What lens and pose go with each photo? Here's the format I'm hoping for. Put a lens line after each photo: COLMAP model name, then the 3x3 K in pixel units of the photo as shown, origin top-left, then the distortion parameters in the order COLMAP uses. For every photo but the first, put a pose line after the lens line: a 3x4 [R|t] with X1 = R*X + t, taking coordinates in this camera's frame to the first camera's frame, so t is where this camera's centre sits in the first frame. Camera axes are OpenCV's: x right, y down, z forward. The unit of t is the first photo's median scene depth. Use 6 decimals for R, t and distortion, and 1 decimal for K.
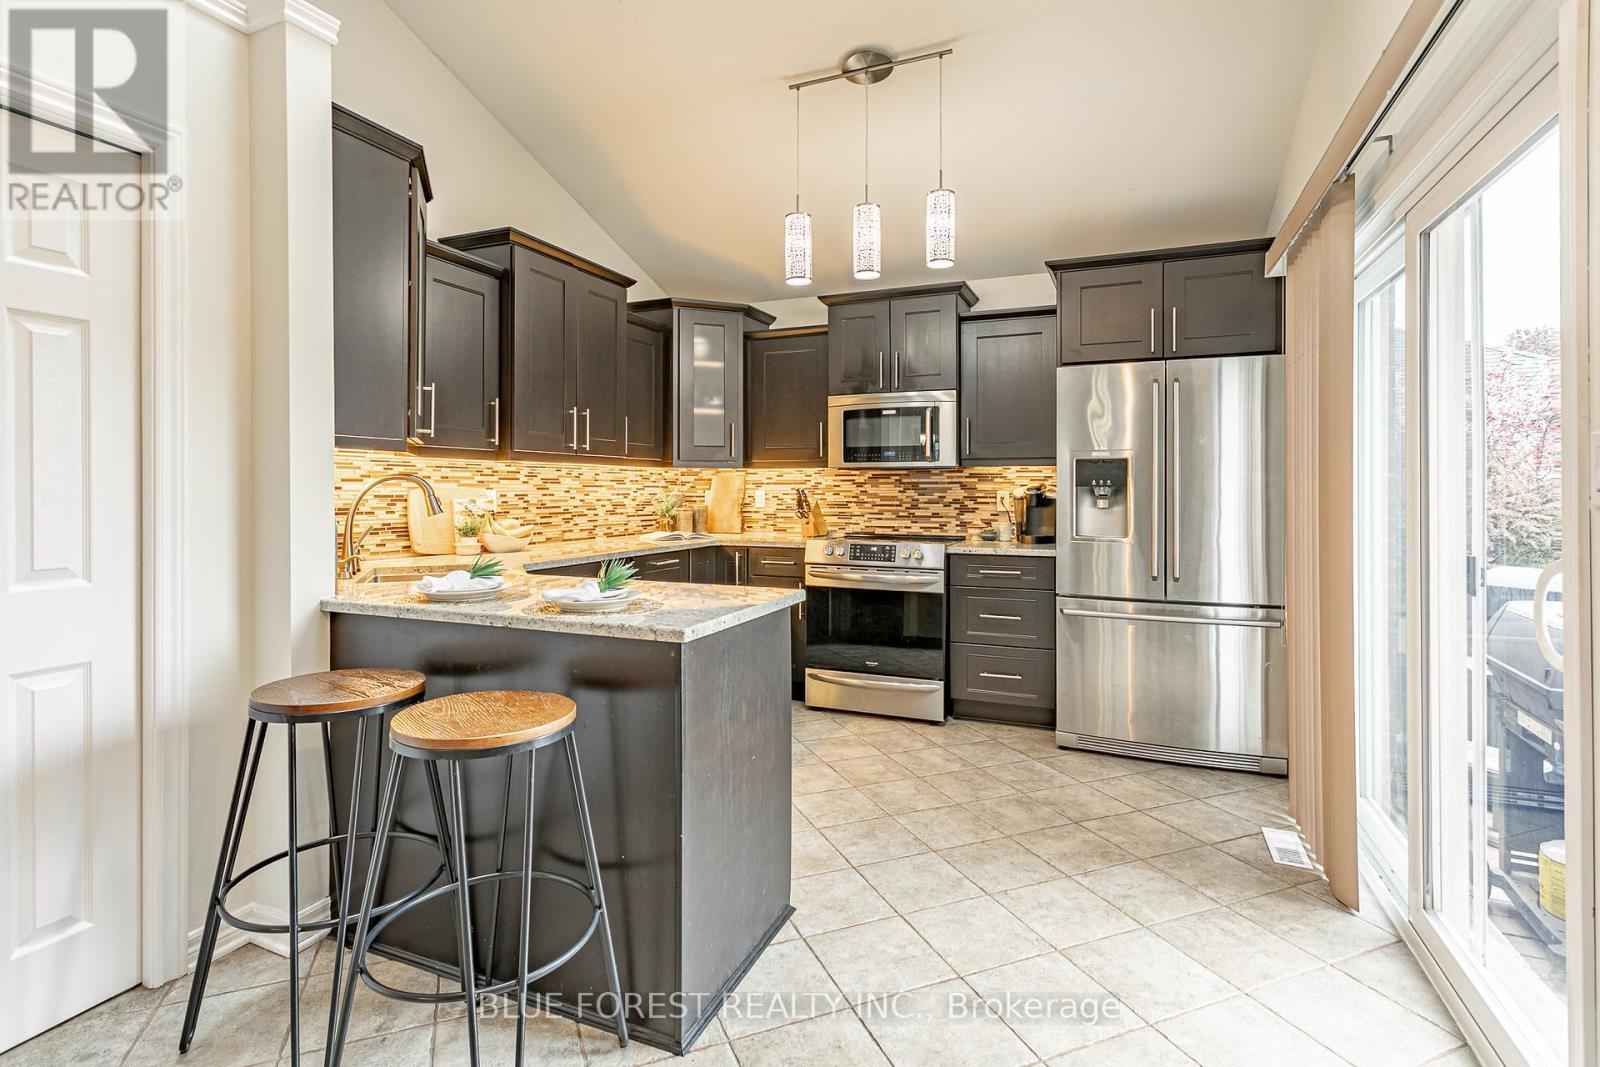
lens RADIAL K [[778.2, 0, 791.5], [0, 778.2, 489.0], [0, 0, 1]] dist [0.014554, 0.001922]
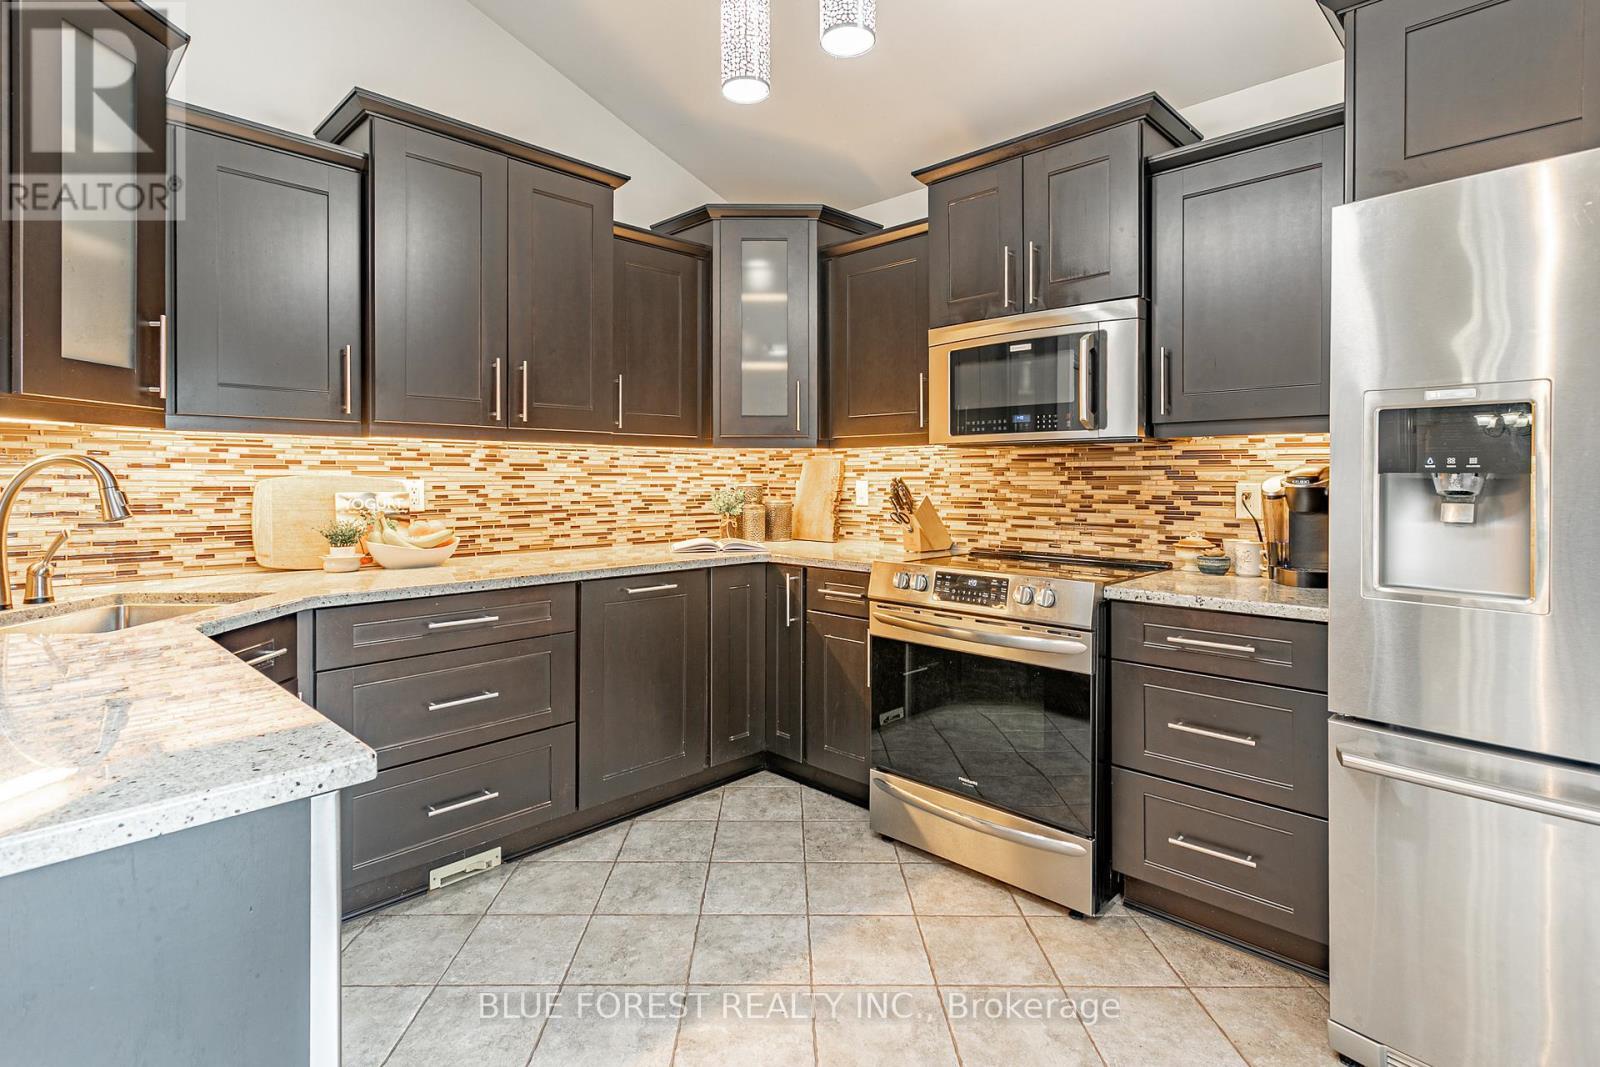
lens RADIAL K [[778.2, 0, 795.2], [0, 778.2, 483.4], [0, 0, 1]] dist [0.014554, 0.001922]
pose [[0.931702, 0.002429, -0.363215, 0.183439], [-0.000152, 0.999980, 0.006297, 0.000192], [0.363224, -0.005812, 0.931684, 0.395991]]
